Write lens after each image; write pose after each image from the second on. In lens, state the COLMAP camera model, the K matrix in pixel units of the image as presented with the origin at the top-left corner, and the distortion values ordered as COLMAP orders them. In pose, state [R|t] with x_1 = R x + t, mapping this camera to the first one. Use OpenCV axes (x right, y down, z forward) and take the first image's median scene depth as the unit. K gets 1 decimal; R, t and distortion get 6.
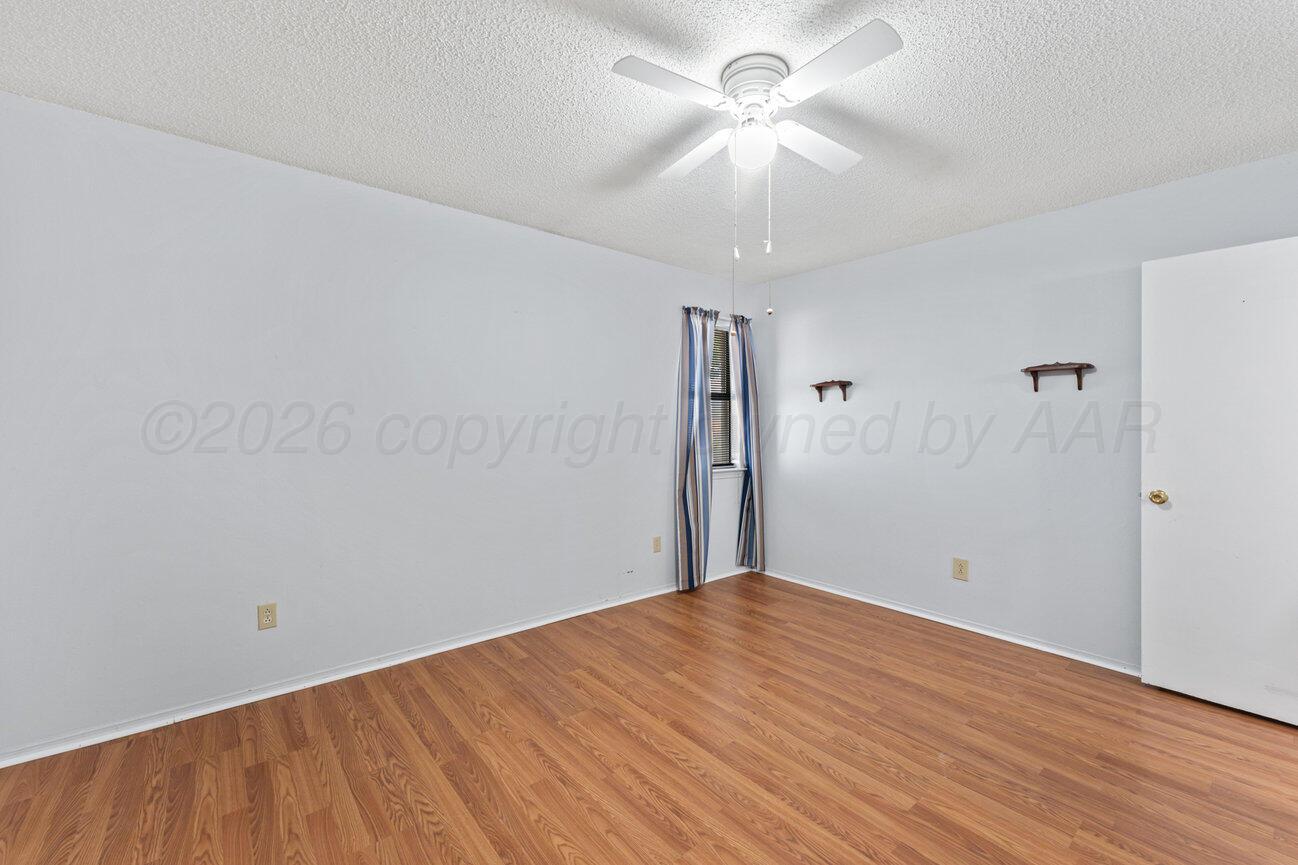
lens RADIAL K [[536.0, 0, 654.2], [0, 536.0, 414.4], [0, 0, 1]] dist [0.000558, -0.000070]
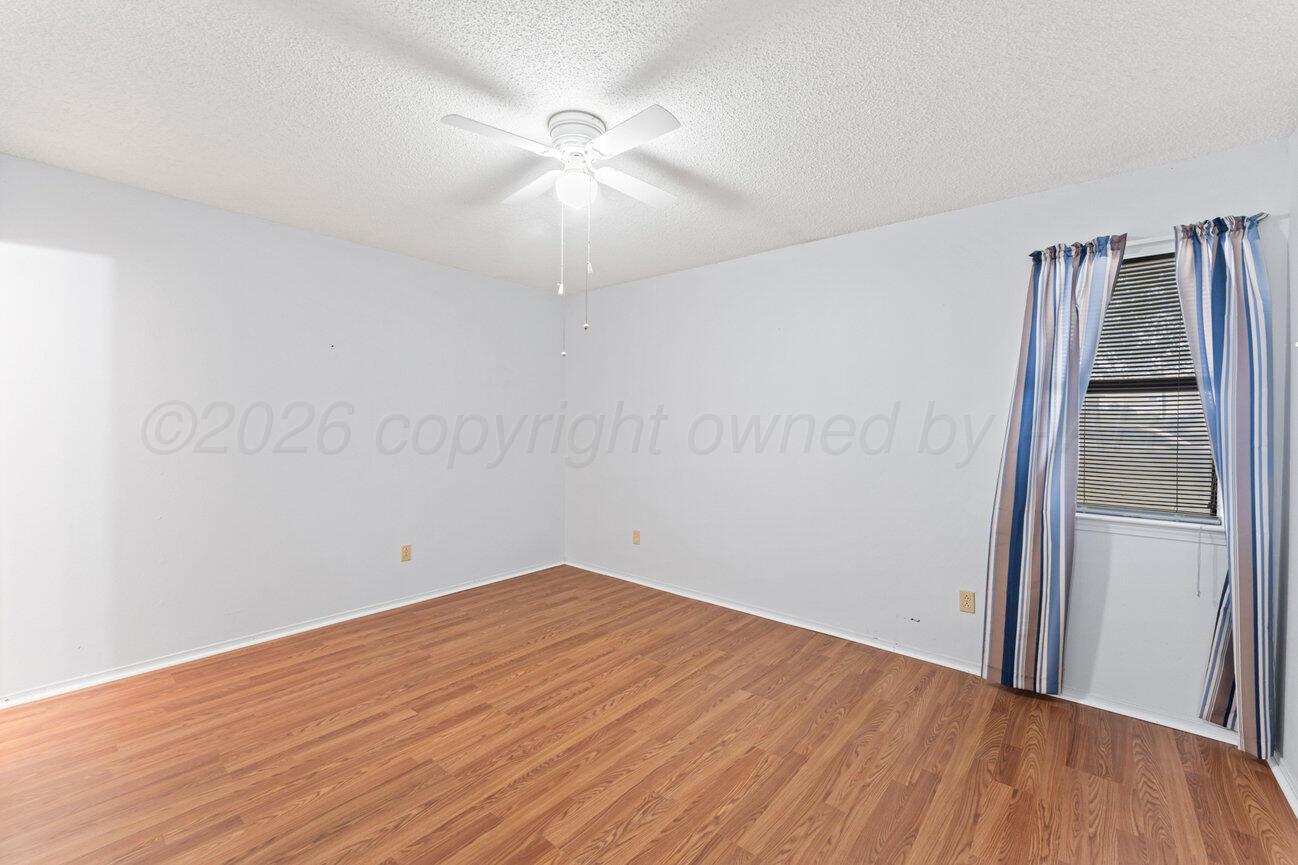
lens RADIAL K [[536.2, 0, 645.0], [0, 536.2, 428.0], [0, 0, 1]] dist [0.000695, -0.000564]
pose [[0.169935, 0.002435, -0.985452, 1.145671], [0.002061, 0.999994, 0.002827, 0.012177], [0.985453, -0.002512, 0.169929, 0.811888]]
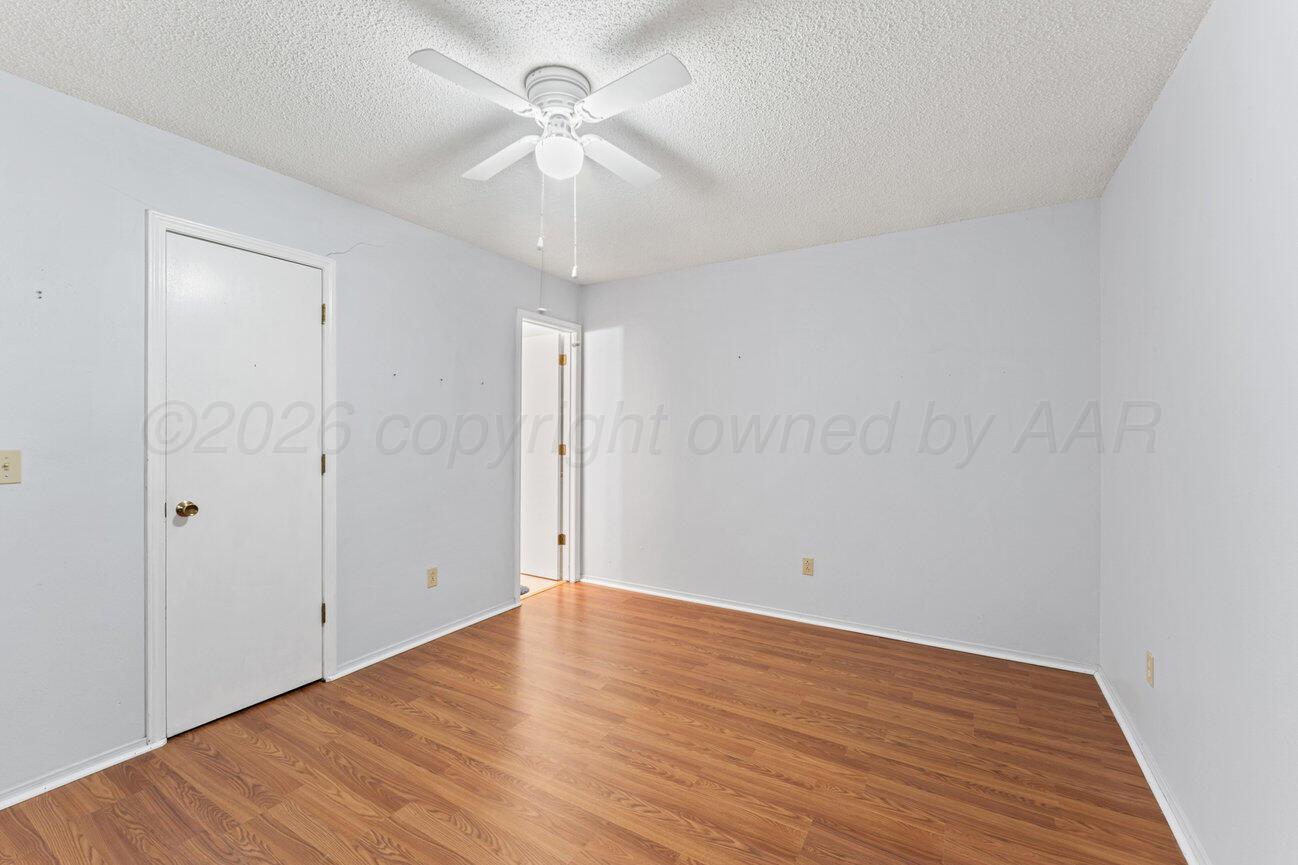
lens RADIAL K [[536.2, 0, 645.0], [0, 536.2, 428.0], [0, 0, 1]] dist [0.000695, -0.000564]
pose [[-0.945384, -0.005735, -0.325909, 0.307646], [-0.002602, 0.999946, -0.010047, 0.020457], [0.325949, -0.008650, -0.945348, 1.697961]]
